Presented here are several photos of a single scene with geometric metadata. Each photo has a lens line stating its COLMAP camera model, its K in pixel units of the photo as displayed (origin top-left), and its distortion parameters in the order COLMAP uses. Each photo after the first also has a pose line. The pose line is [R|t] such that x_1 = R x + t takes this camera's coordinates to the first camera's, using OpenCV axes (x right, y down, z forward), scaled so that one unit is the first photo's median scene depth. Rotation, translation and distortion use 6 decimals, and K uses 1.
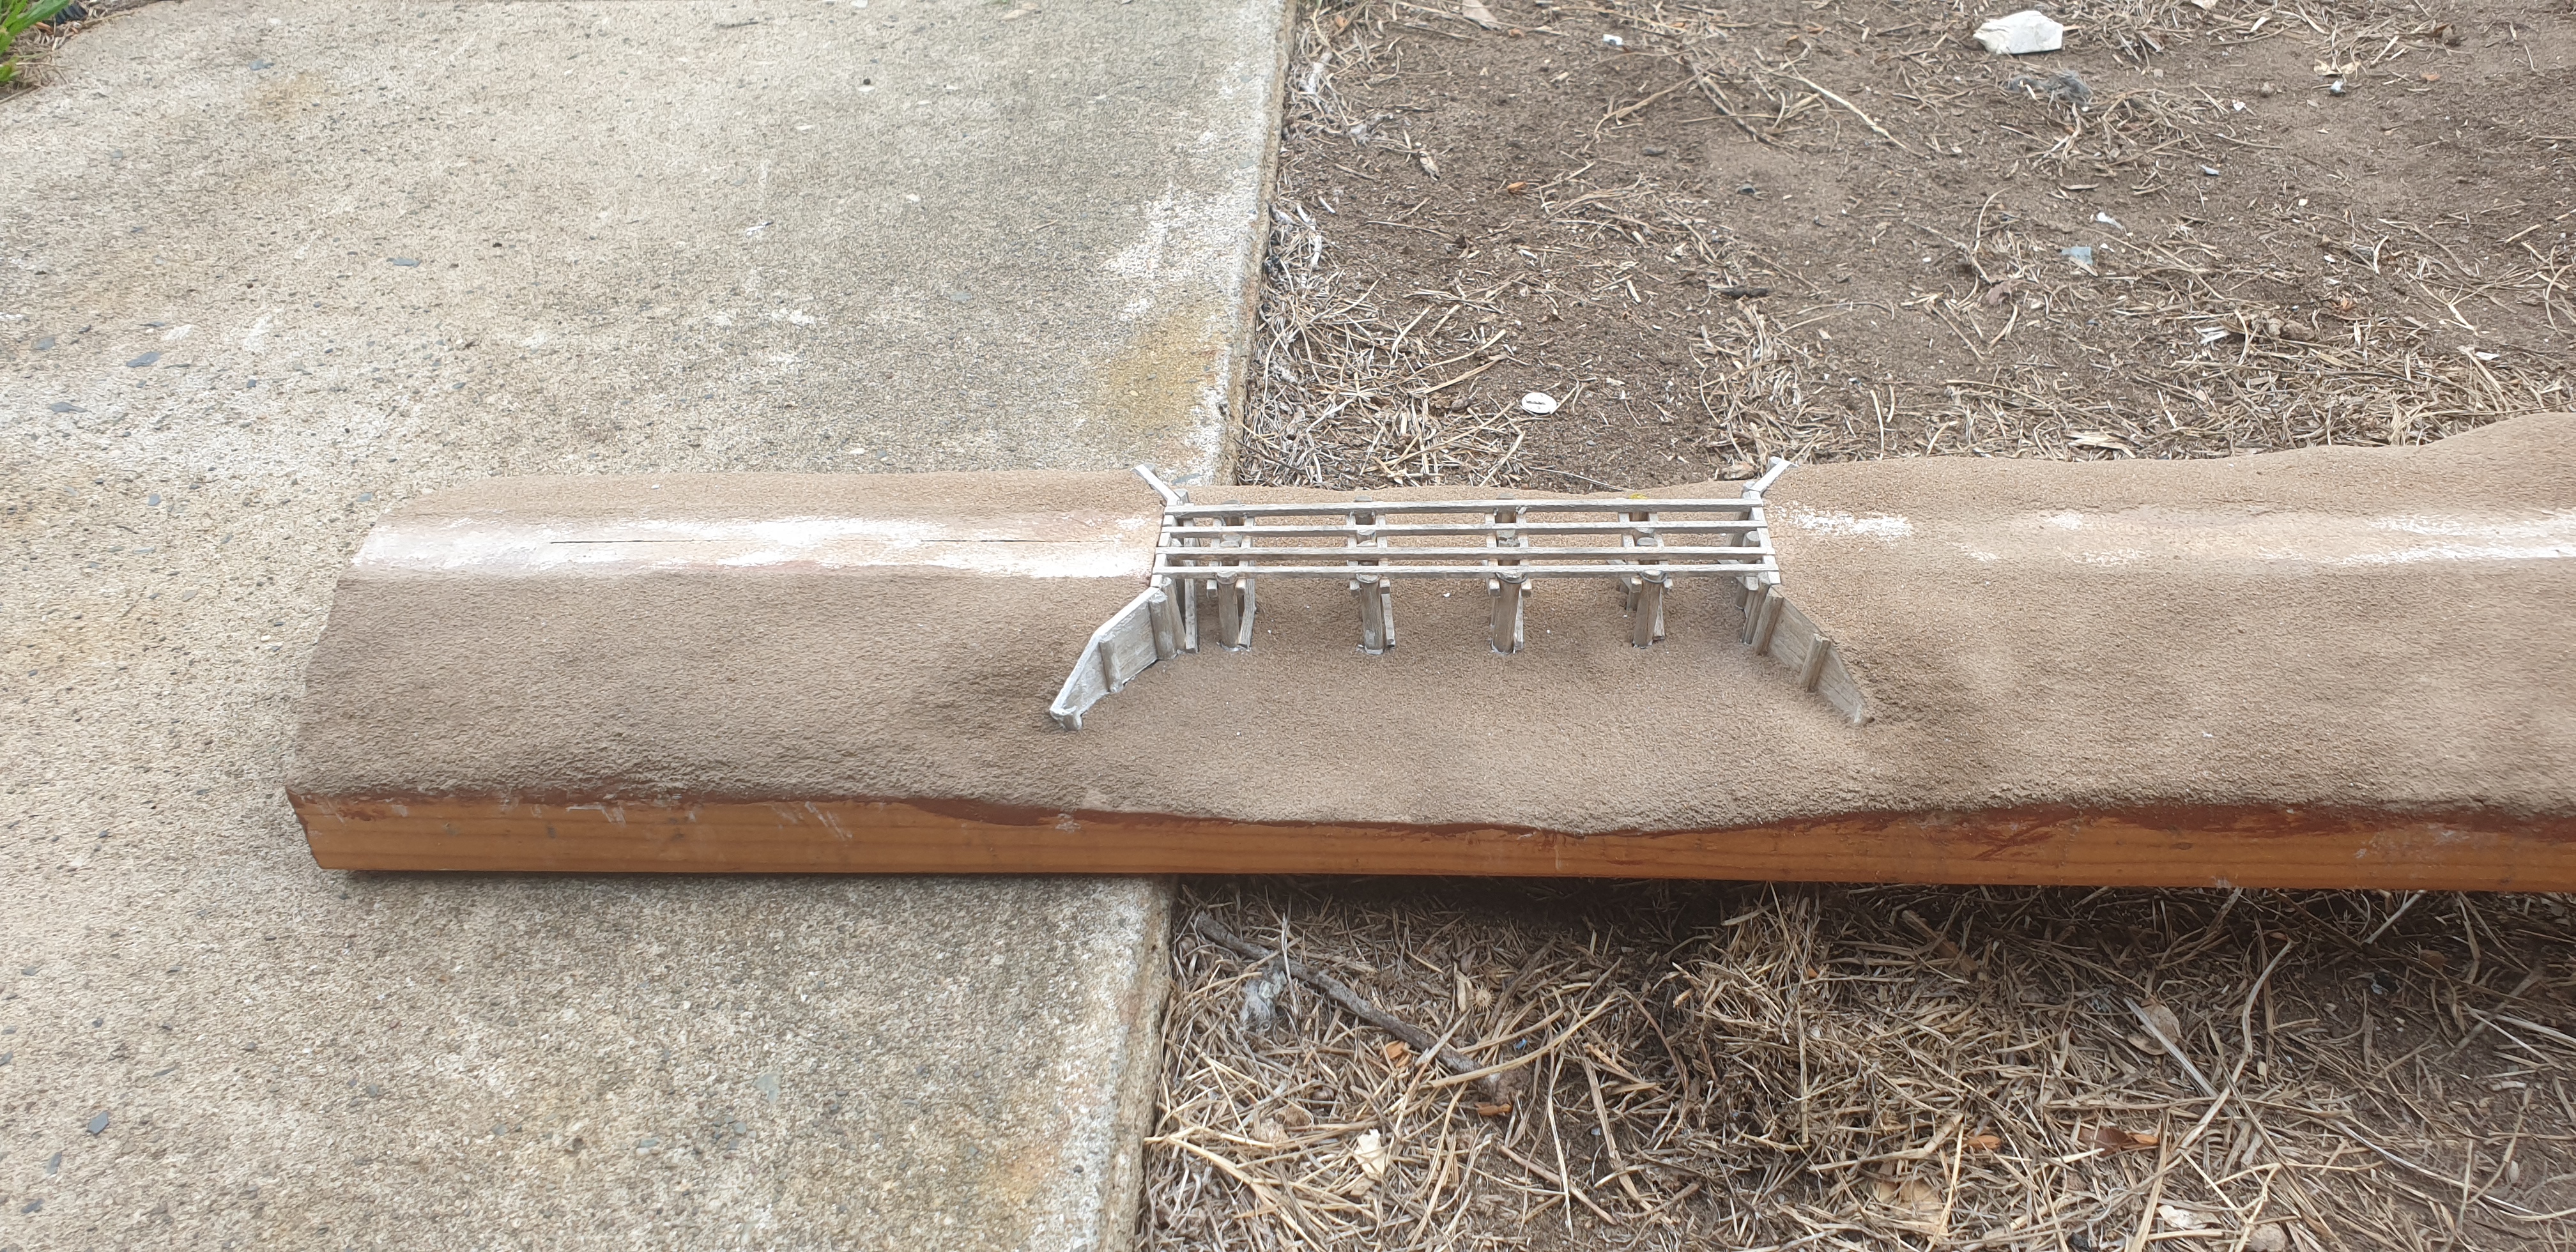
lens RADIAL K [[2065.1, 0, 1319.2], [0, 2065.1, 624.7], [0, 0, 1]] dist [0.026985, 0.004911]
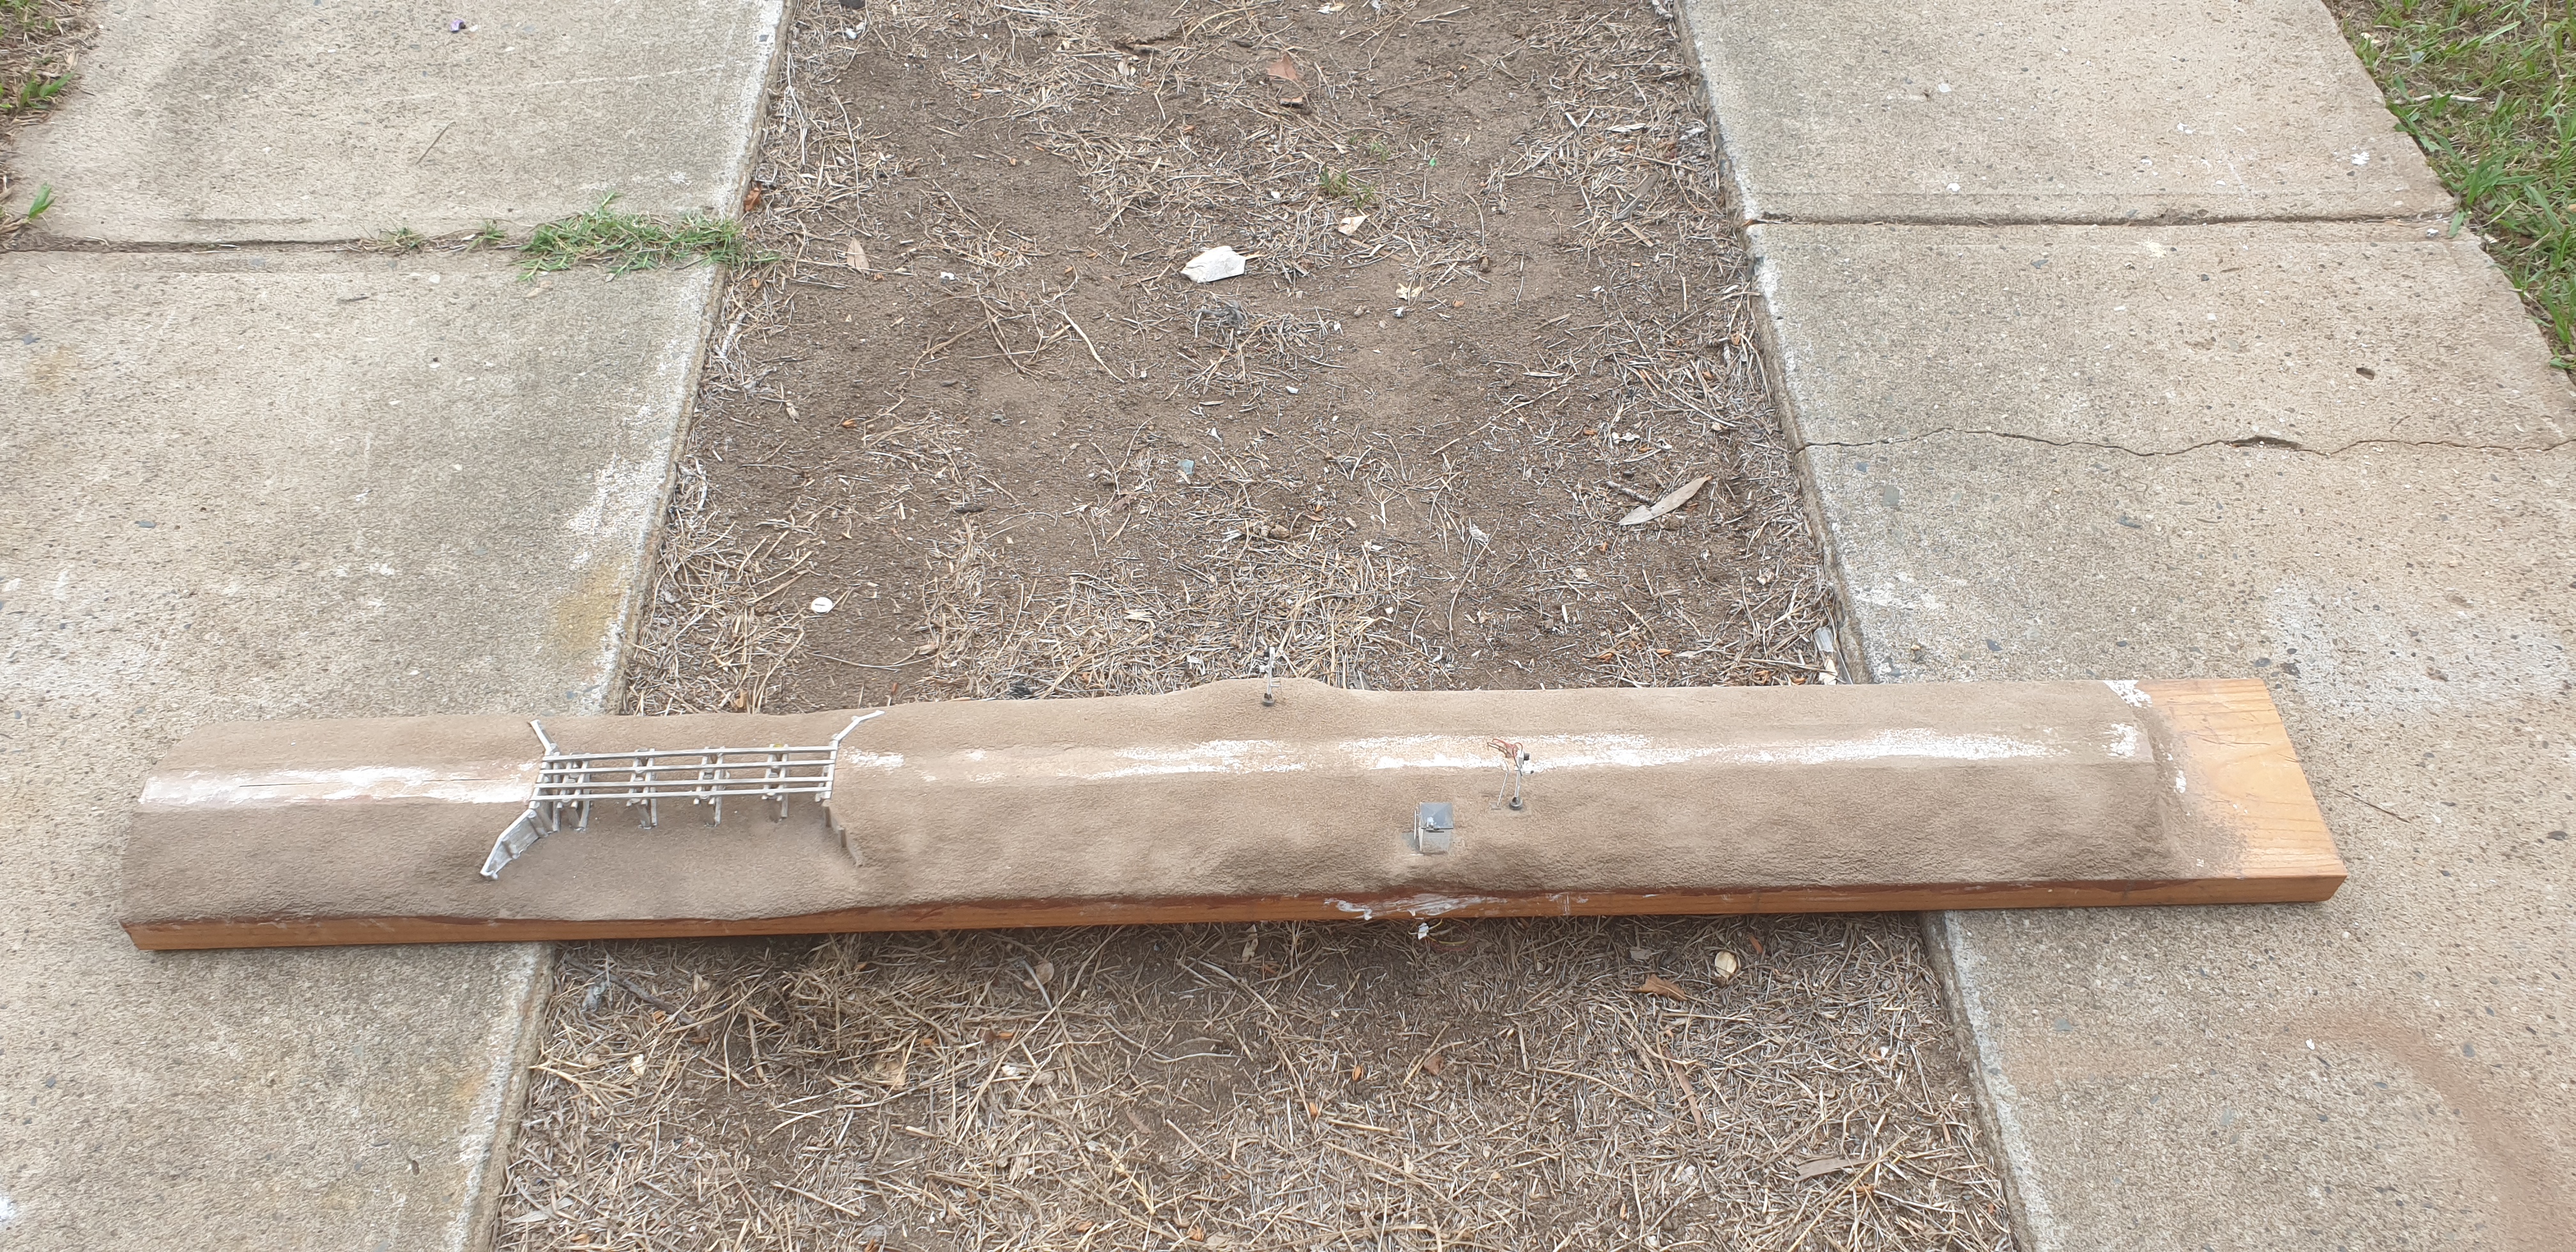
lens RADIAL K [[2103.6, 0, 1288.0], [0, 2103.6, 626.0], [0, 0, 1]] dist [0.019523, 0.044753]
pose [[0.997511, -0.030531, 0.063562, 0.561408], [0.019919, 0.986697, 0.161343, -0.538467], [-0.067642, -0.159676, 0.984849, -1.164819]]
